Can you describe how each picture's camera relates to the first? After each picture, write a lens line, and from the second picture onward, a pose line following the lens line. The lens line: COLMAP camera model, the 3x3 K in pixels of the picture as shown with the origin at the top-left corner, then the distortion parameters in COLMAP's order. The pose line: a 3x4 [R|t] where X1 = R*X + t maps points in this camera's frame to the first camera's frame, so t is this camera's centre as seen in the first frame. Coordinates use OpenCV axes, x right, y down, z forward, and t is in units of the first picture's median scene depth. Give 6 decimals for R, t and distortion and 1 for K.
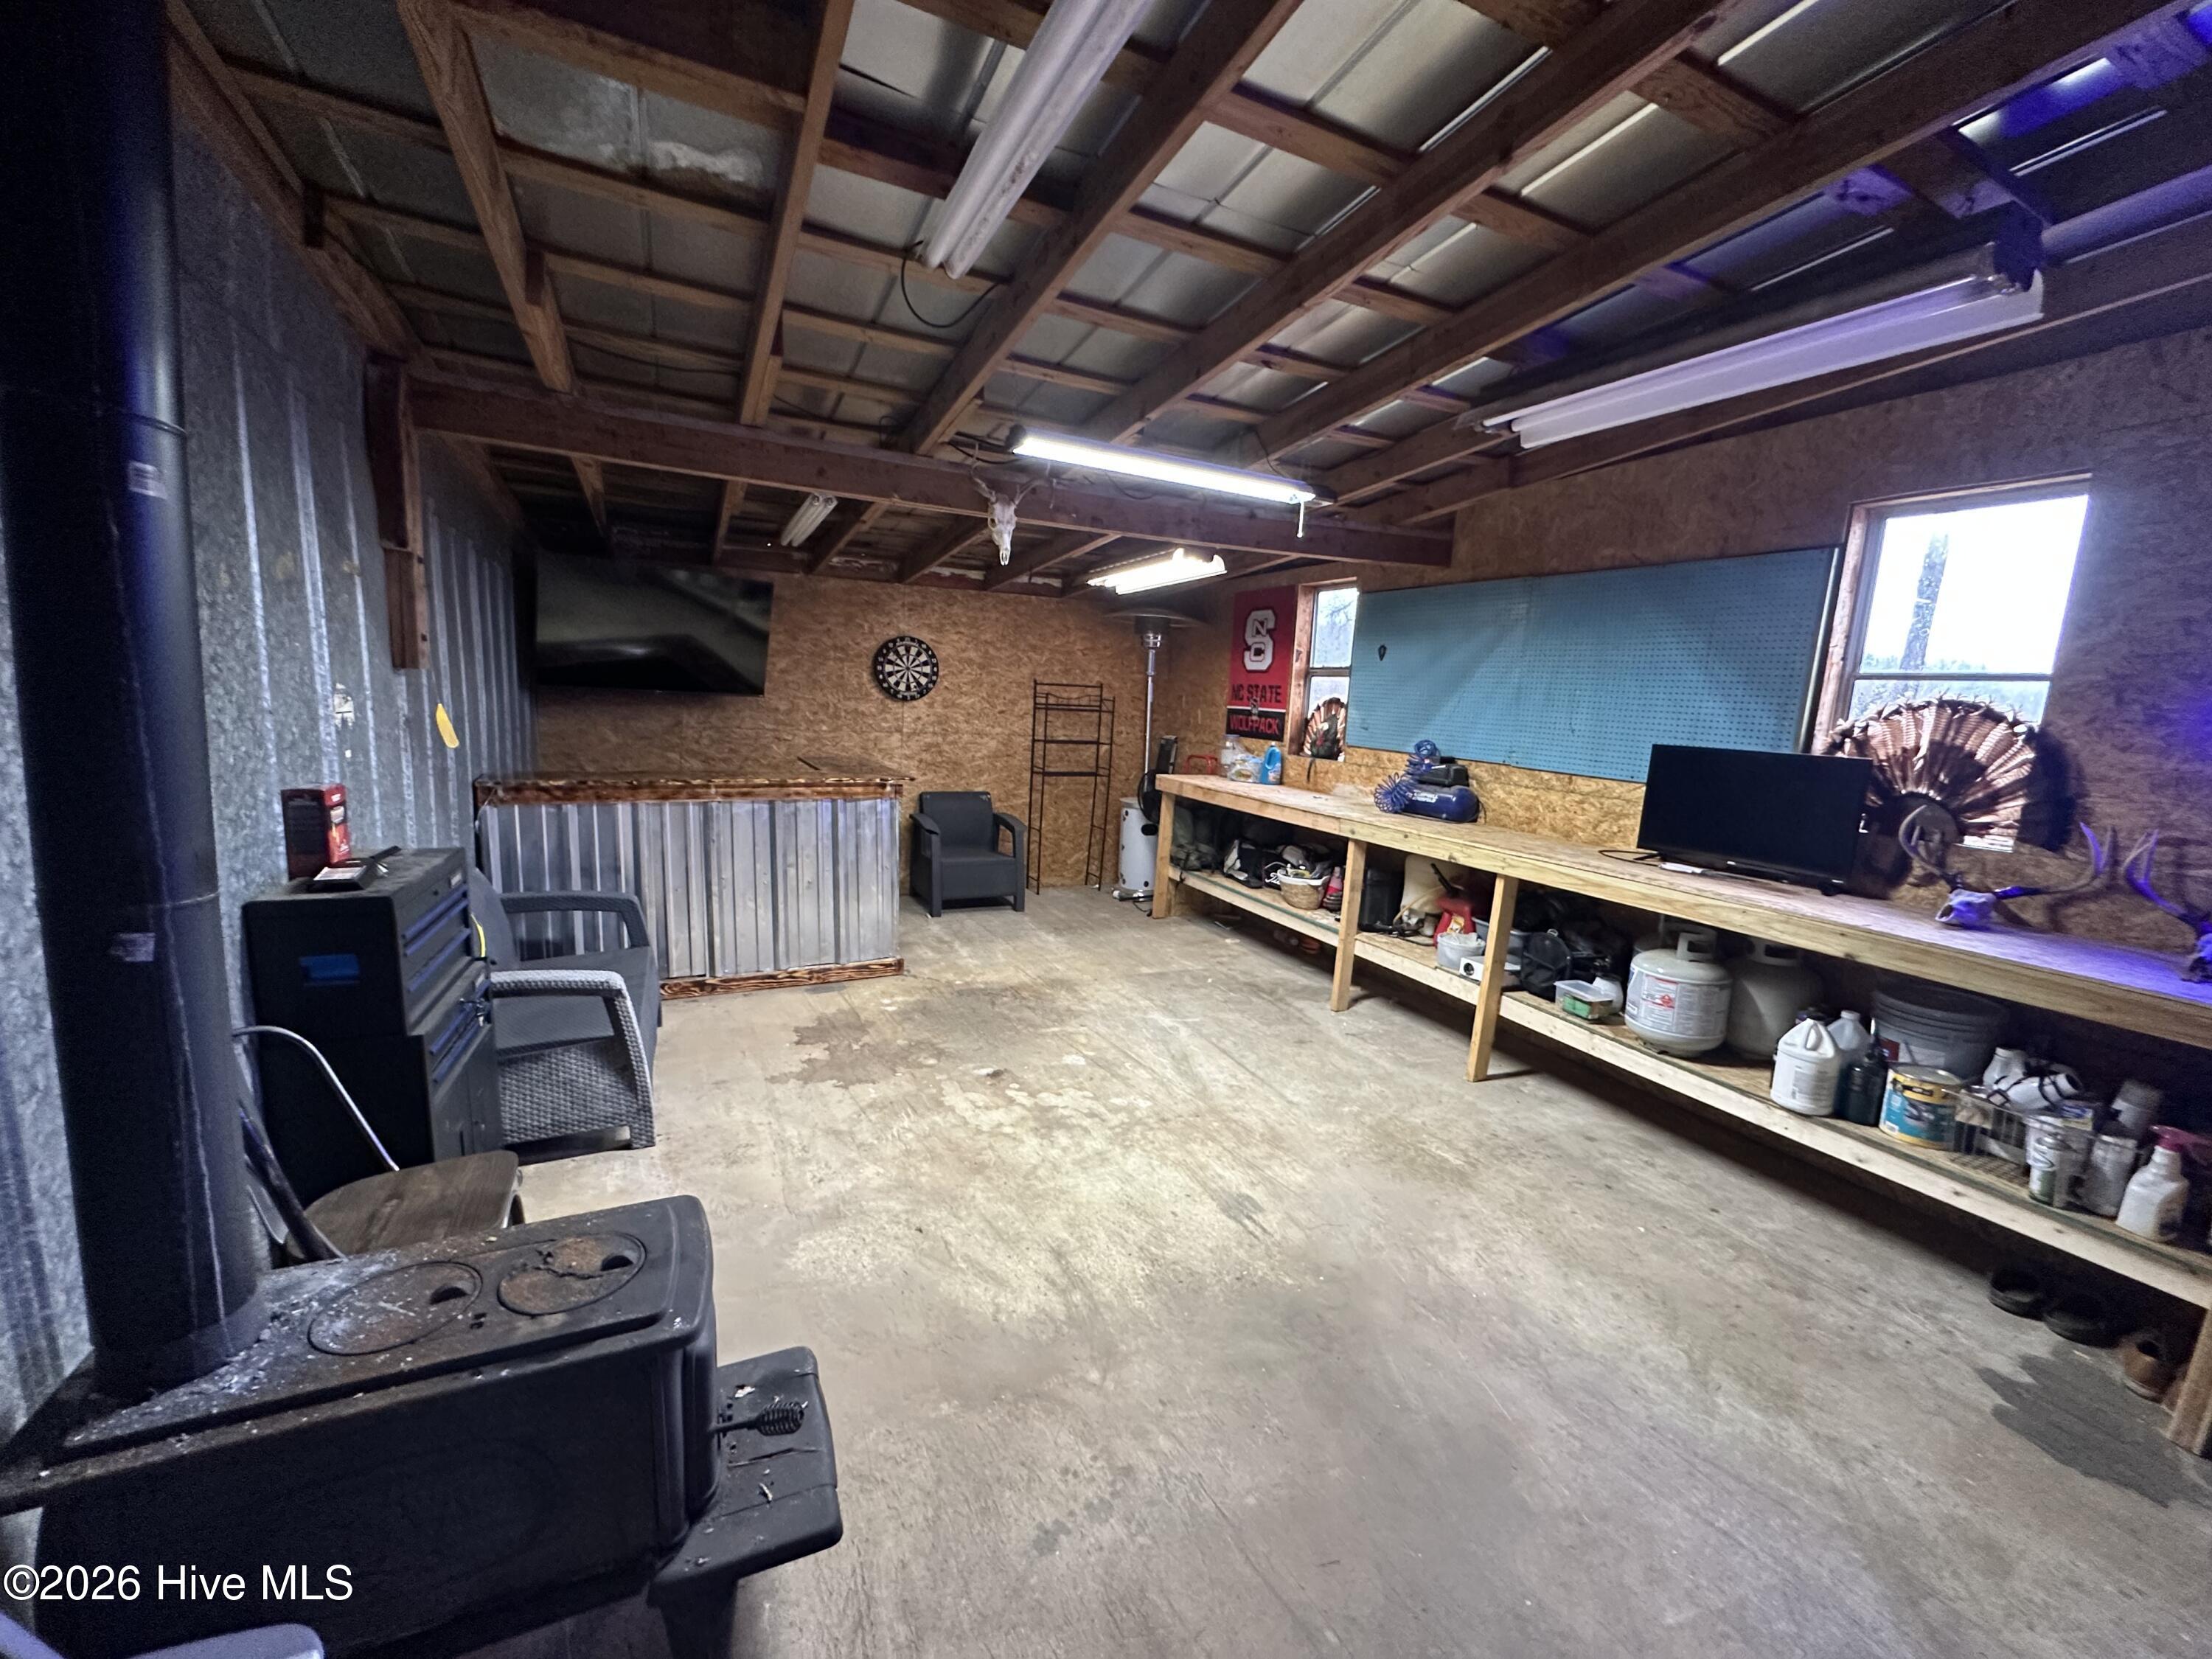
lens RADIAL K [[880.1, 0, 1112.3], [0, 880.1, 829.0], [0, 0, 1]] dist [-0.000693, -0.000107]
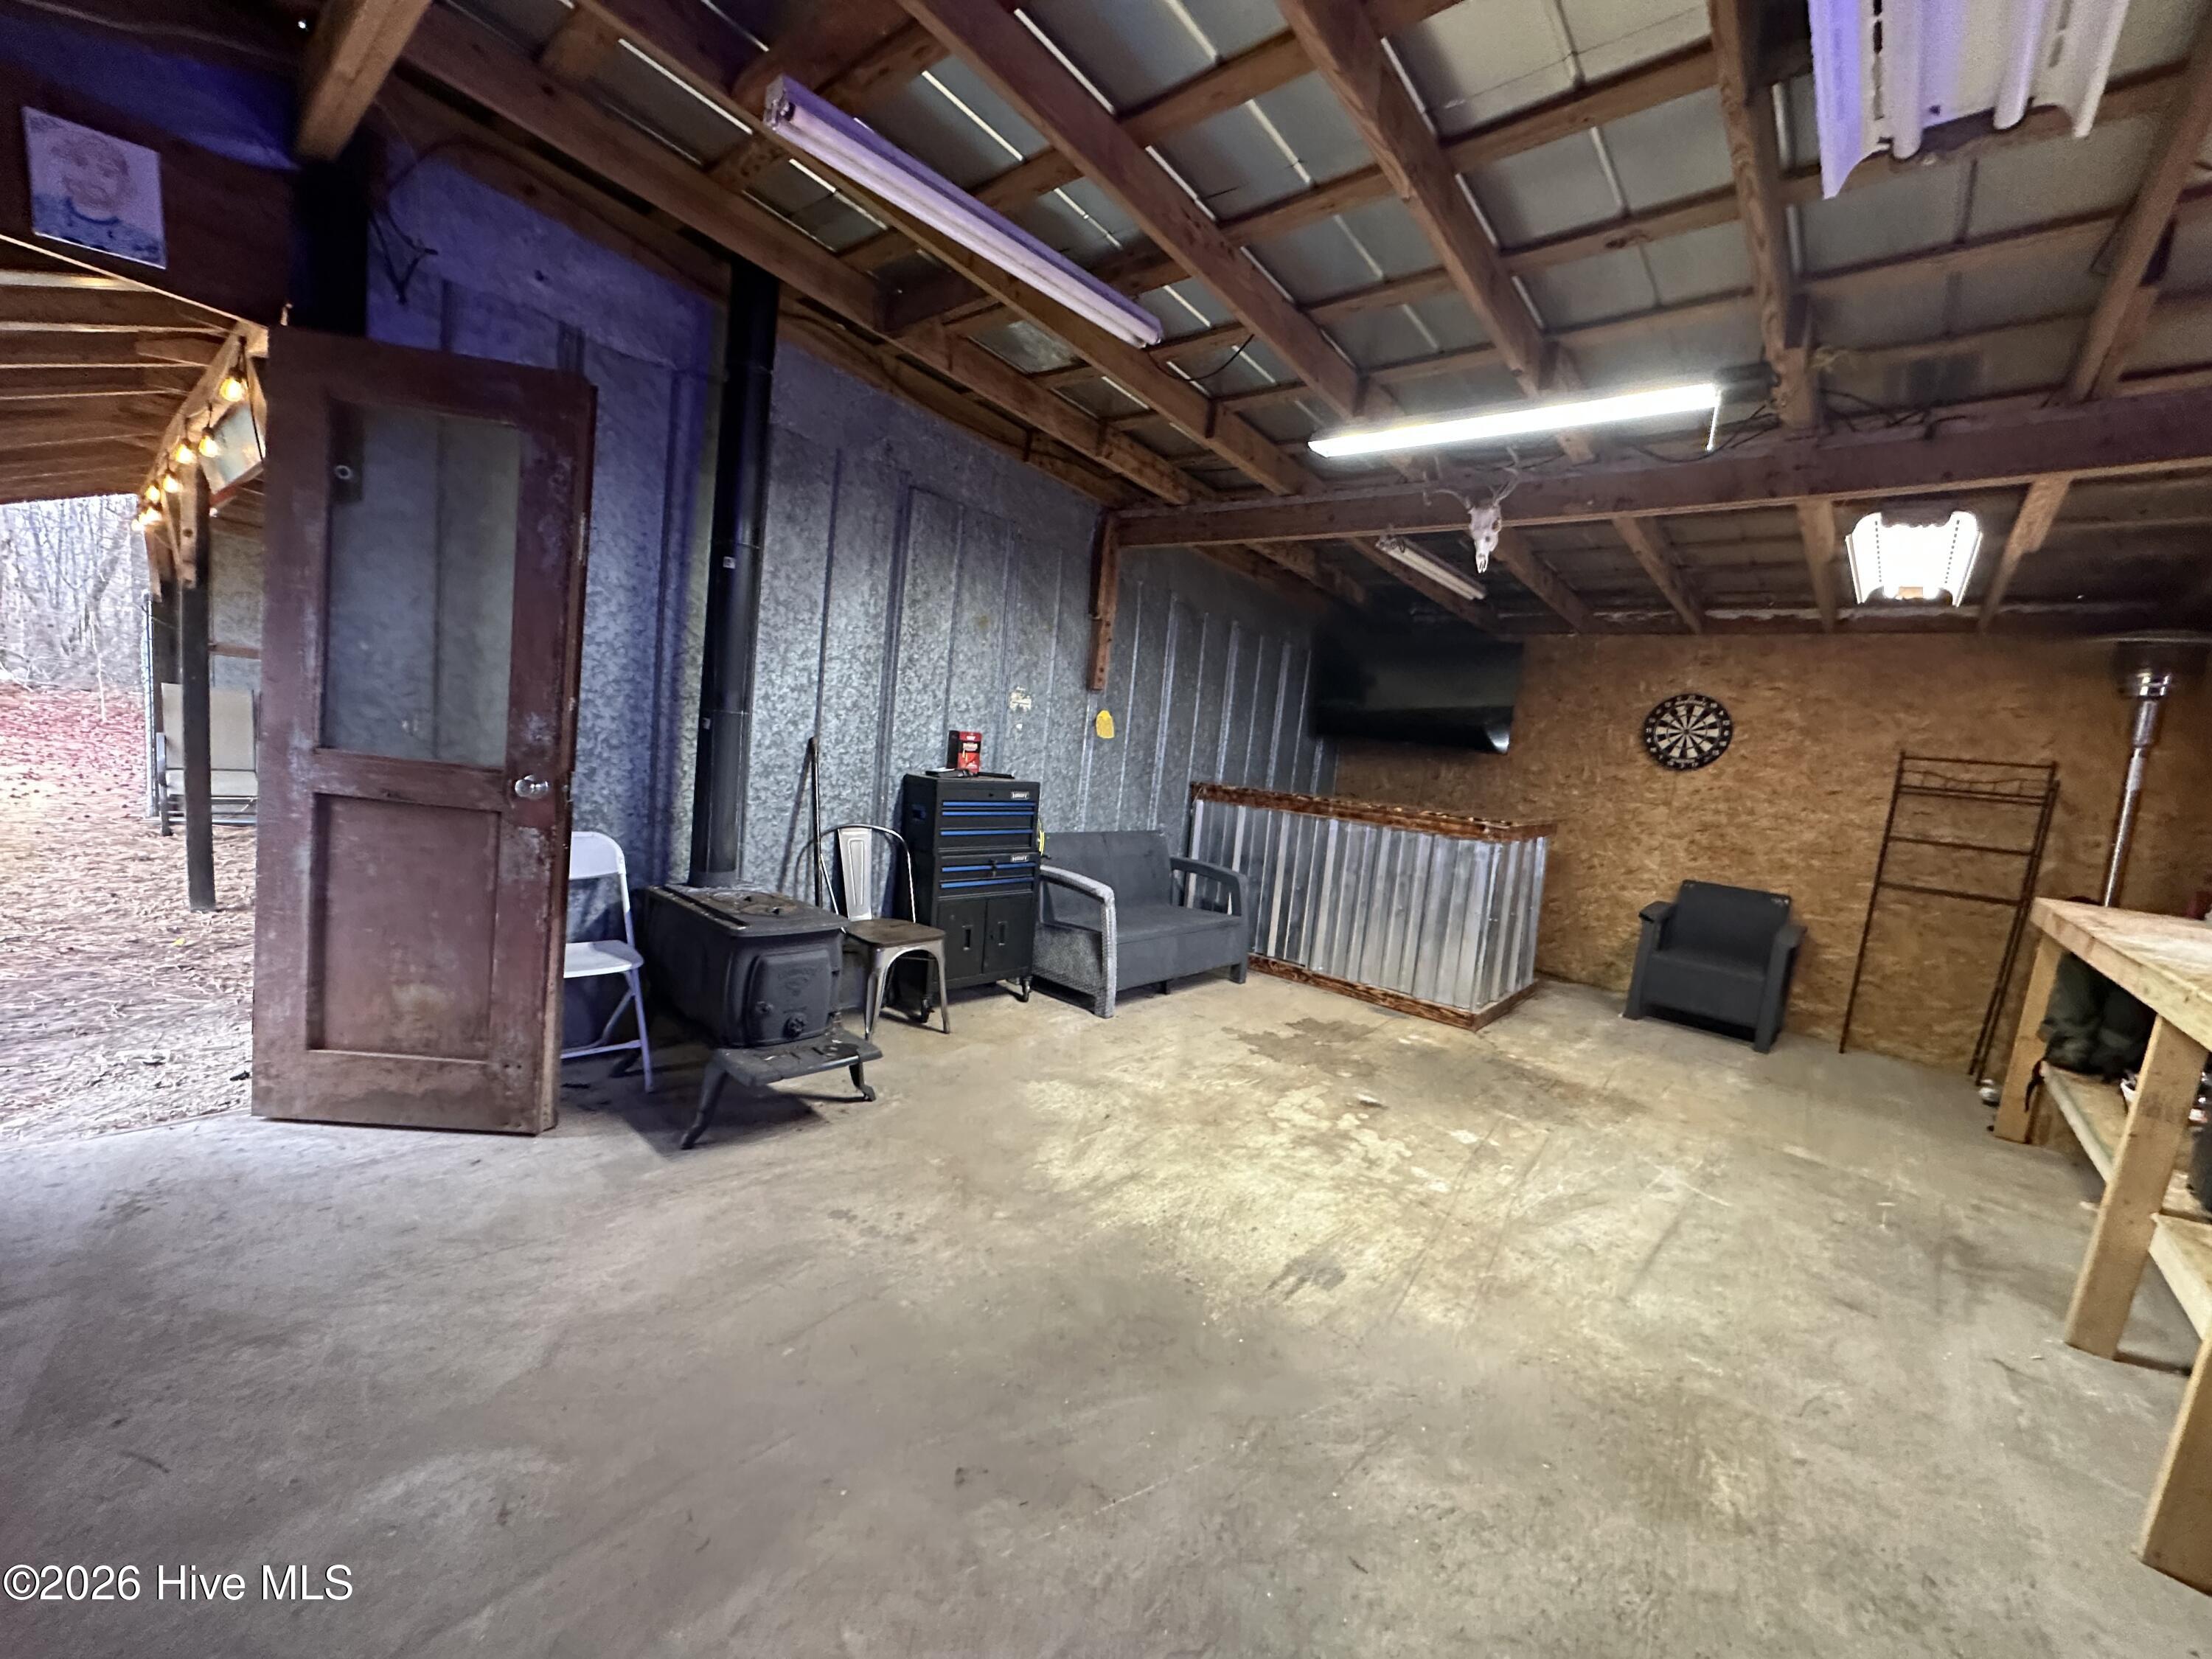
lens RADIAL K [[880.1, 0, 1103.0], [0, 880.1, 828.9], [0, 0, 1]] dist [-0.000693, -0.000107]
pose [[0.385996, 0.091957, -0.917906, 0.467204], [-0.220009, 0.975484, 0.005208, 0.039366], [0.895881, 0.199937, 0.396764, 0.247381]]
